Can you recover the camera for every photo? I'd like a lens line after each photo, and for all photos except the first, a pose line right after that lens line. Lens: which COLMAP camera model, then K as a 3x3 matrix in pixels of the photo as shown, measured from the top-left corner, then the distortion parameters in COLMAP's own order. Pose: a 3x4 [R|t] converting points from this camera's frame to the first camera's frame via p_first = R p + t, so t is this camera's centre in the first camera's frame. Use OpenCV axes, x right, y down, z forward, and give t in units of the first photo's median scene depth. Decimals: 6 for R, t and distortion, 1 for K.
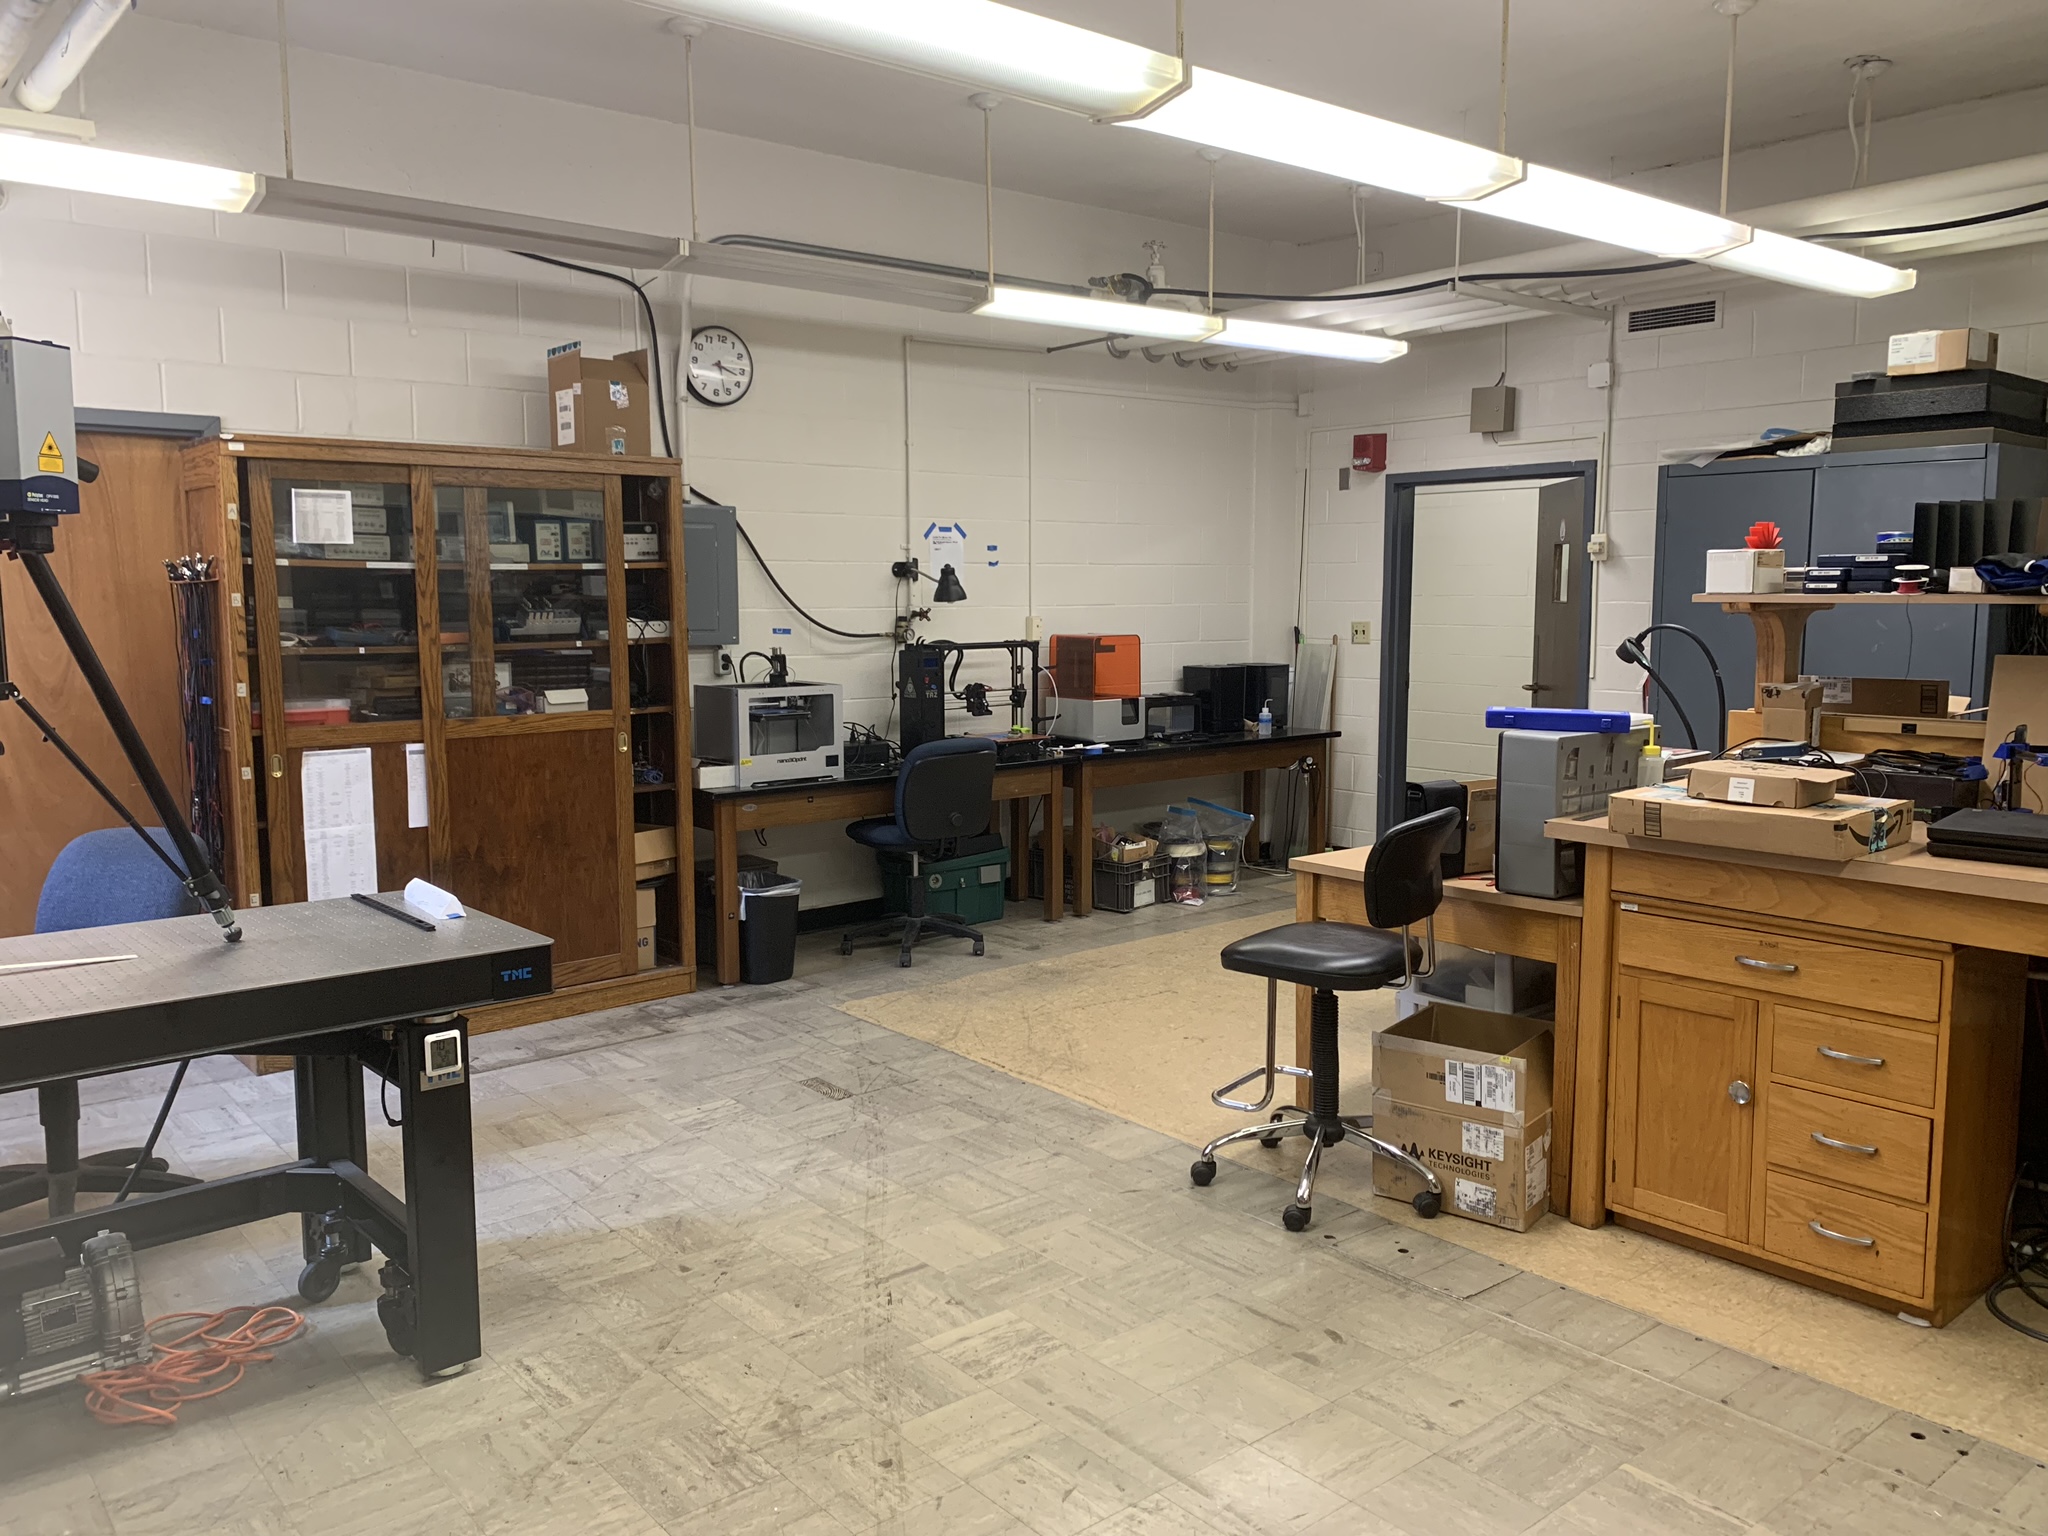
lens RADIAL K [[1590.3, 0, 1024.0], [0, 1590.3, 768.0], [0, 0, 1]] dist [0.008227, 0.003336]
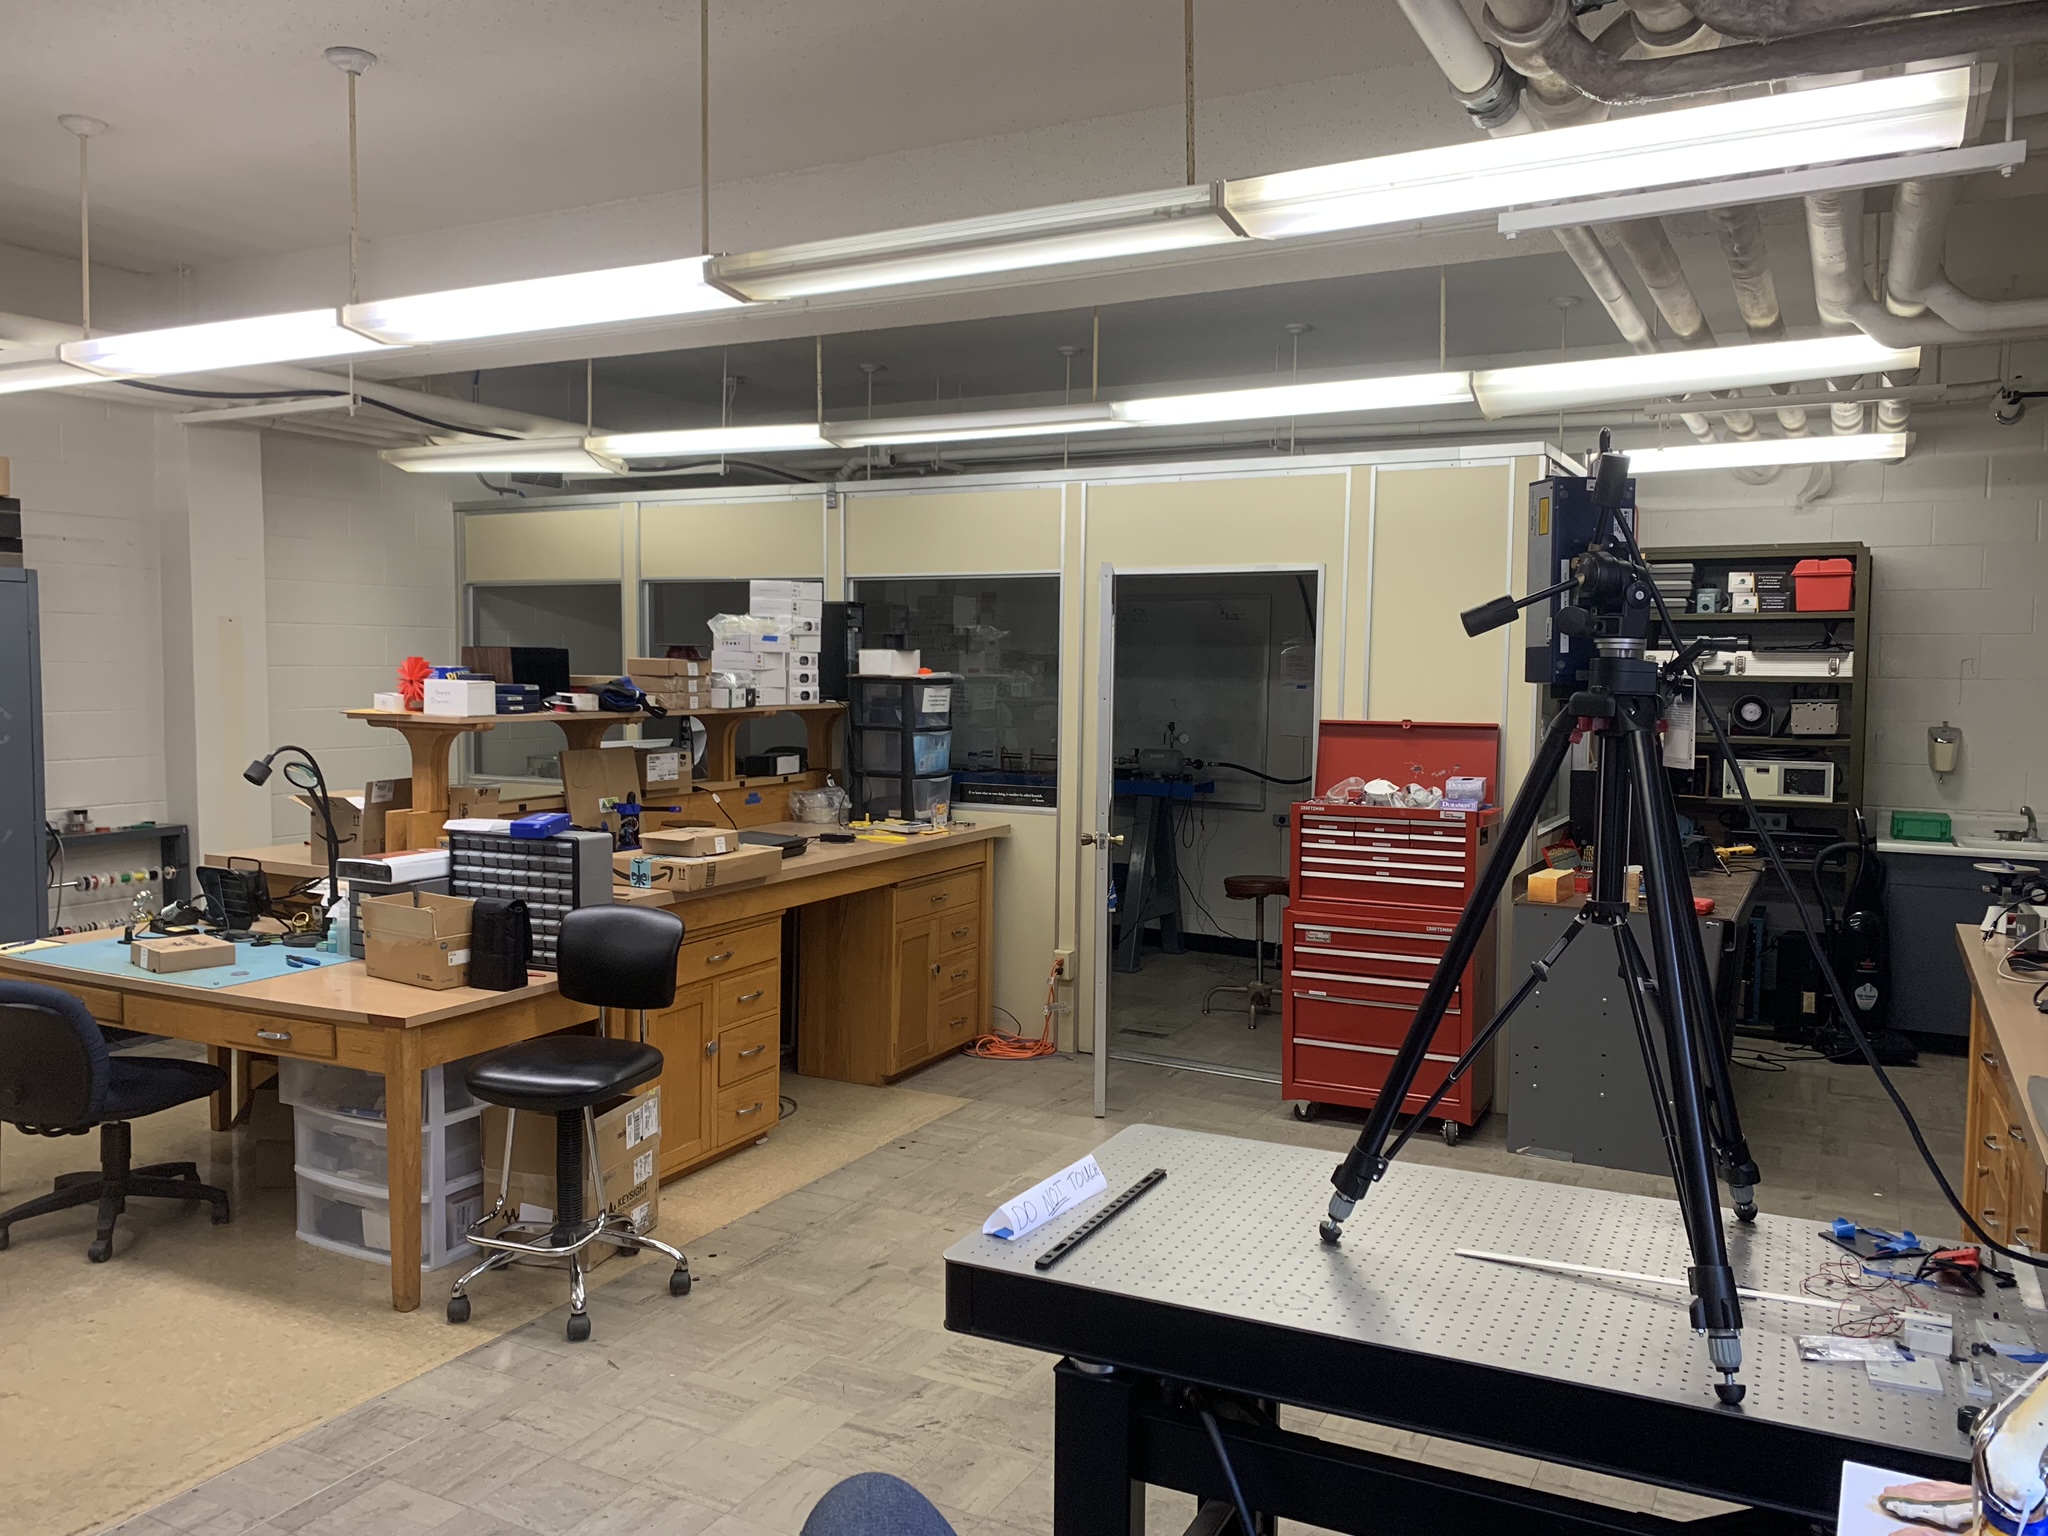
lens RADIAL K [[1590.3, 0, 1024.0], [0, 1590.3, 768.0], [0, 0, 1]] dist [0.008227, 0.003336]
pose [[-0.388018, -0.060614, 0.919656, -0.808042], [0.102867, 0.988752, 0.108570, -0.148543], [-0.915893, 0.136730, -0.377419, 1.004347]]
